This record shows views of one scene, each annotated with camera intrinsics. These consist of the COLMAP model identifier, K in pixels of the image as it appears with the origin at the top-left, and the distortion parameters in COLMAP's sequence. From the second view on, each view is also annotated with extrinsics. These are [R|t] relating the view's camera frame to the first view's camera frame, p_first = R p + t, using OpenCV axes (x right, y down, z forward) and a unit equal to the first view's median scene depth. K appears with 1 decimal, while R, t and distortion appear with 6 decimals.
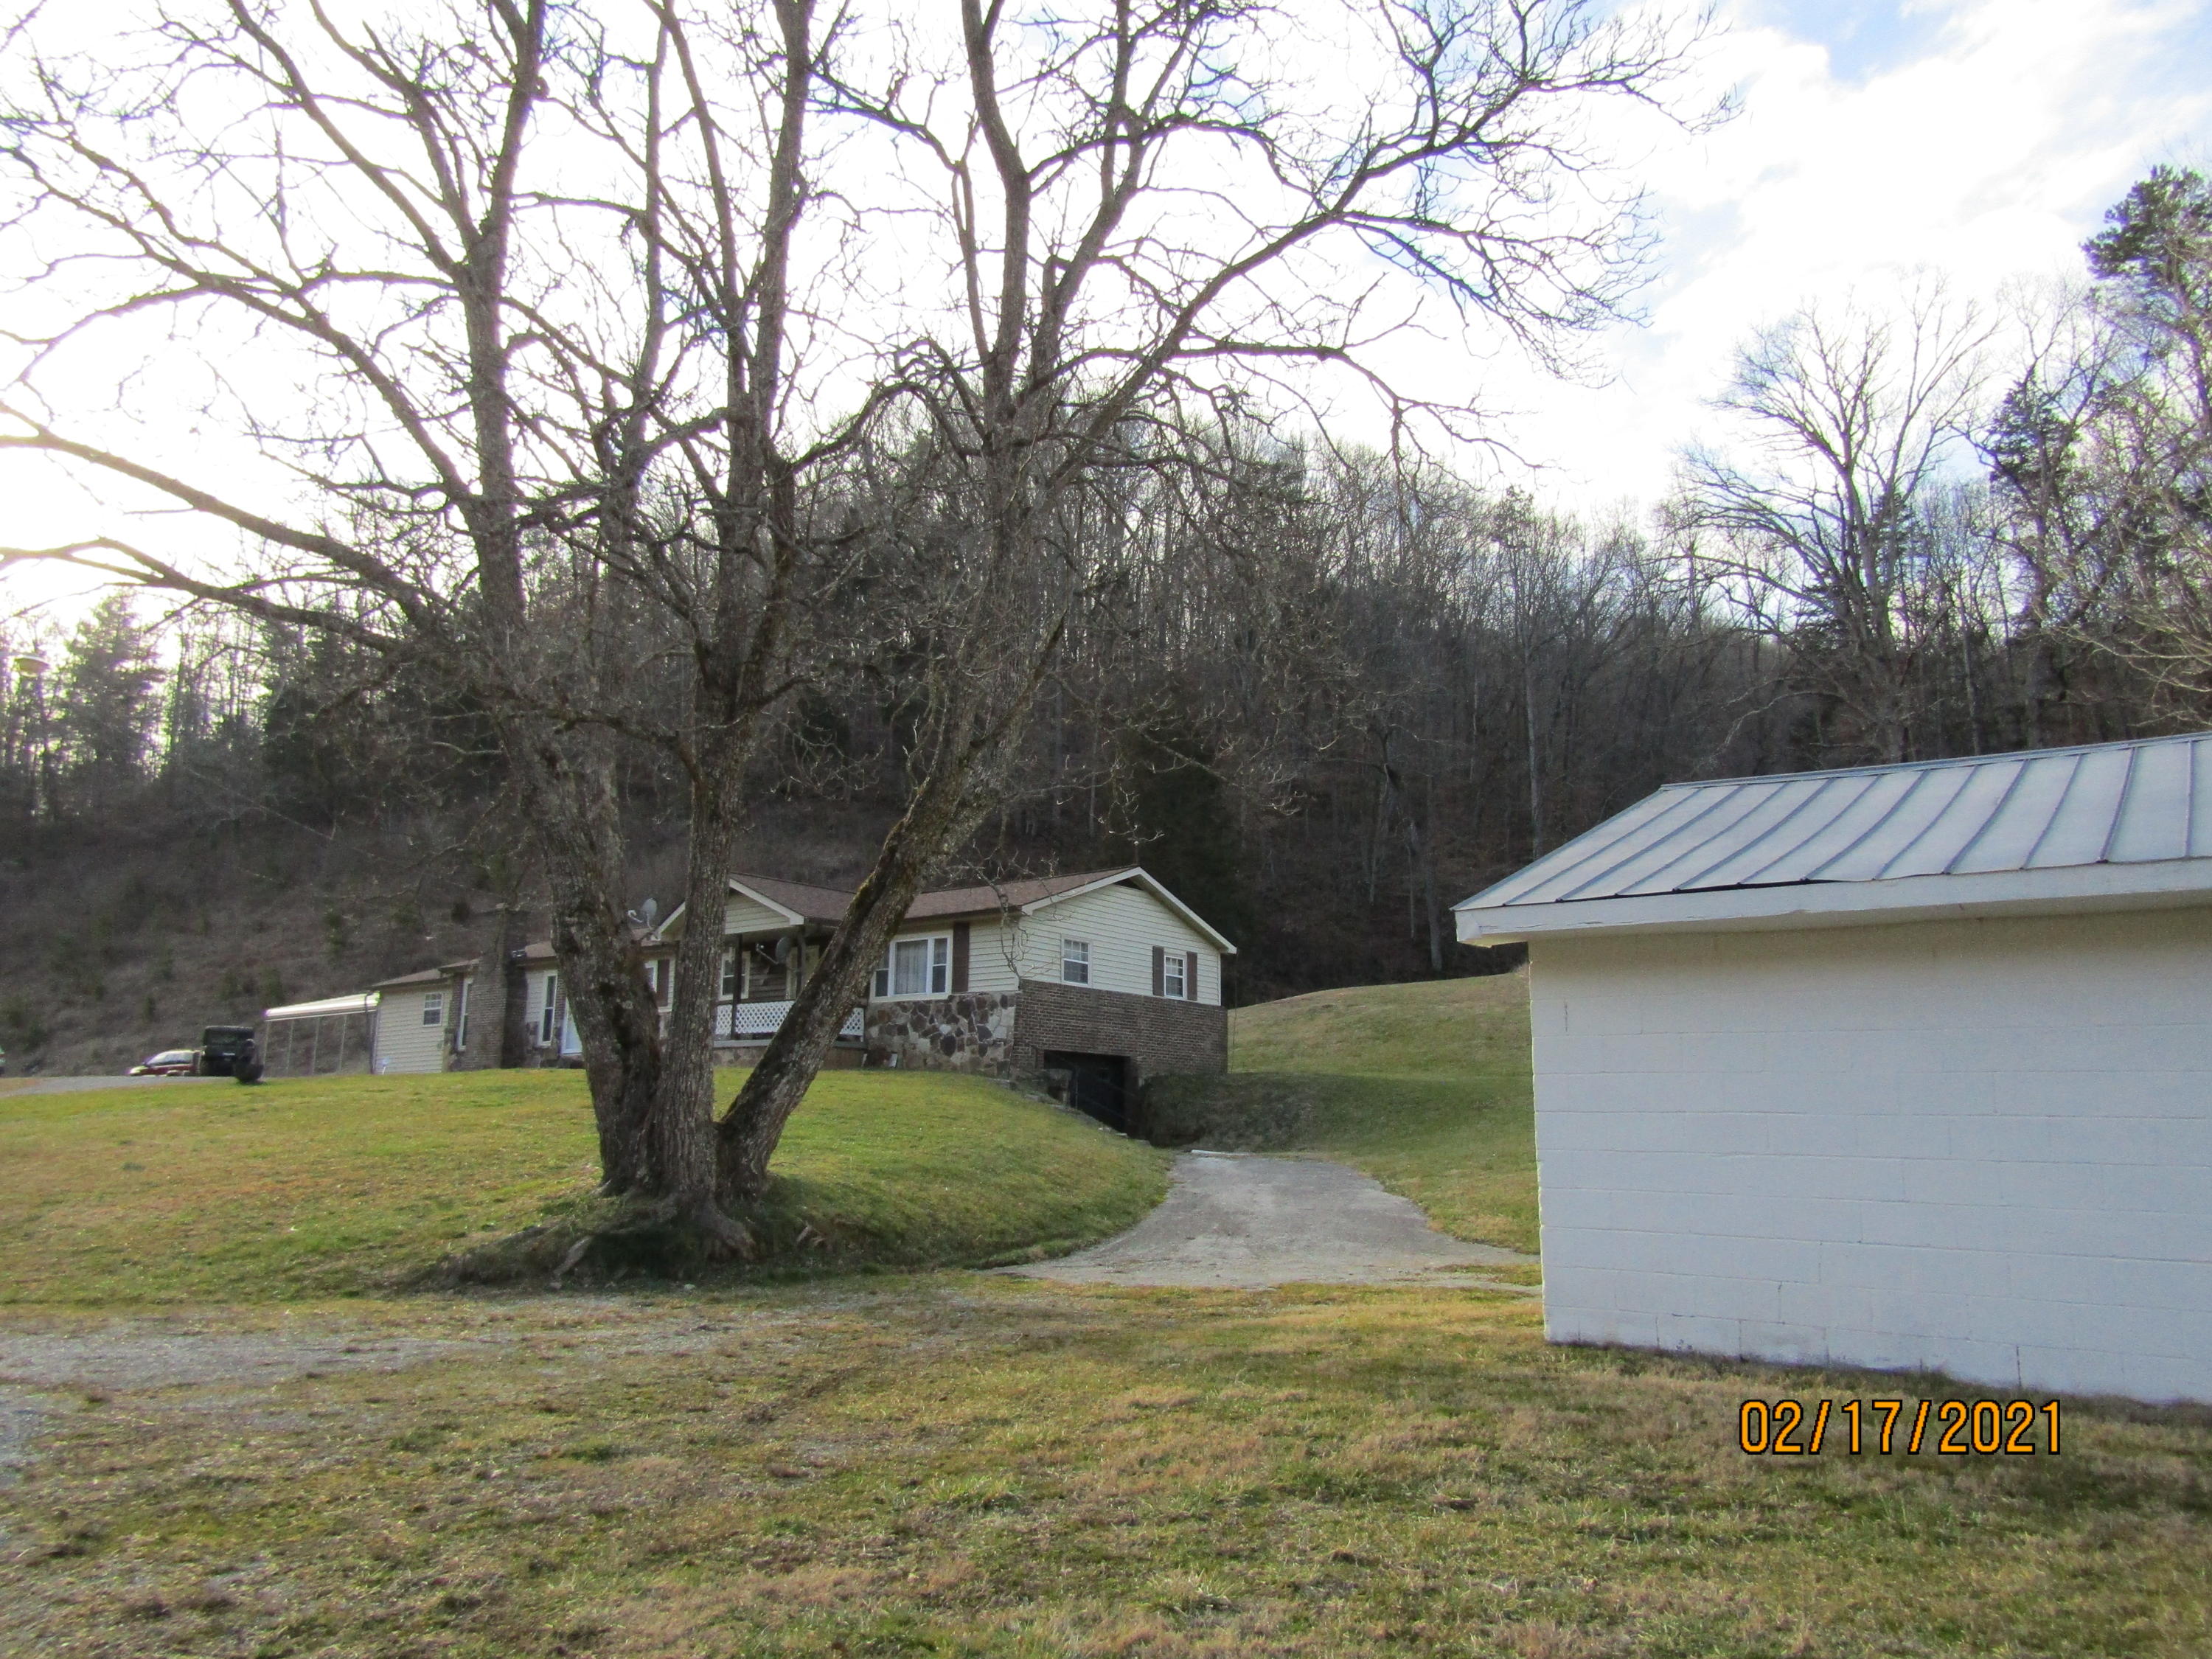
lens RADIAL K [[1561.4, 0, 1106.0], [0, 1561.4, 829.5], [0, 0, 1]] dist [-0.042561, -0.001188]
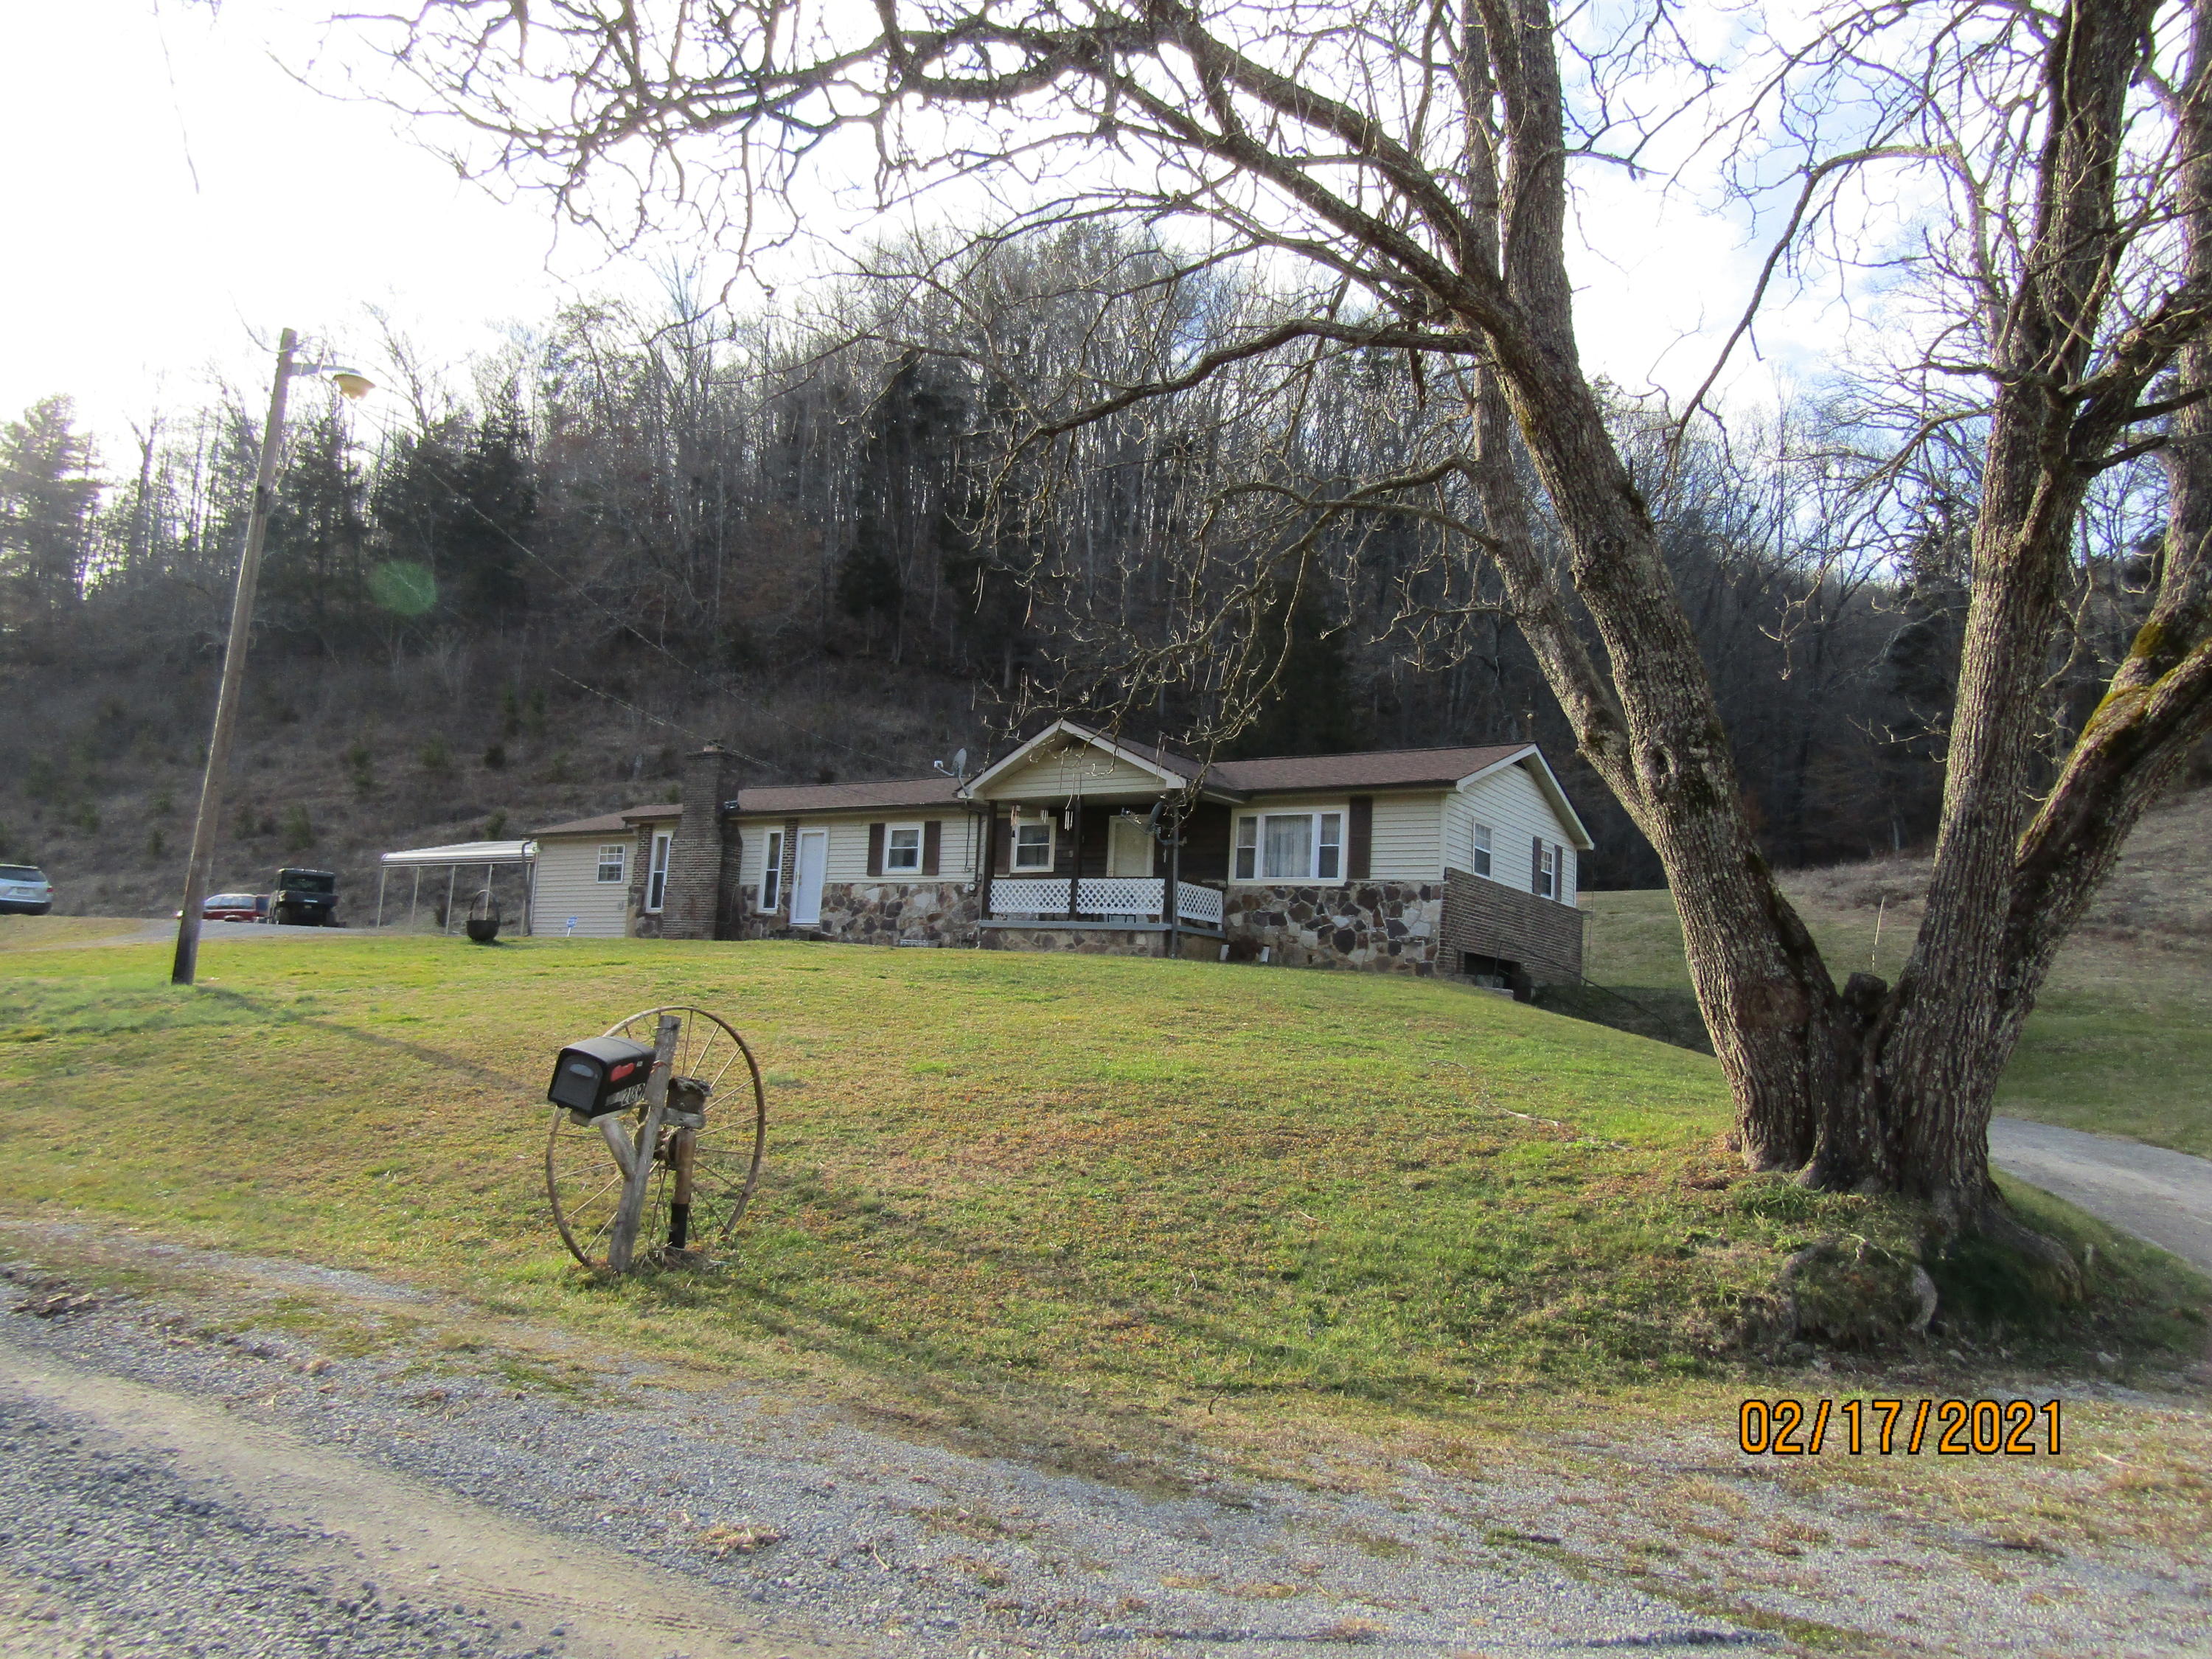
lens RADIAL K [[1567.4, 0, 1106.0], [0, 1567.4, 829.5], [0, 0, 1]] dist [-0.029210, 0.001696]
pose [[0.997395, 0.056020, 0.045431, -0.259686], [-0.059137, 0.995762, 0.070431, 0.025009], [-0.041293, -0.072934, 0.996482, 0.155718]]
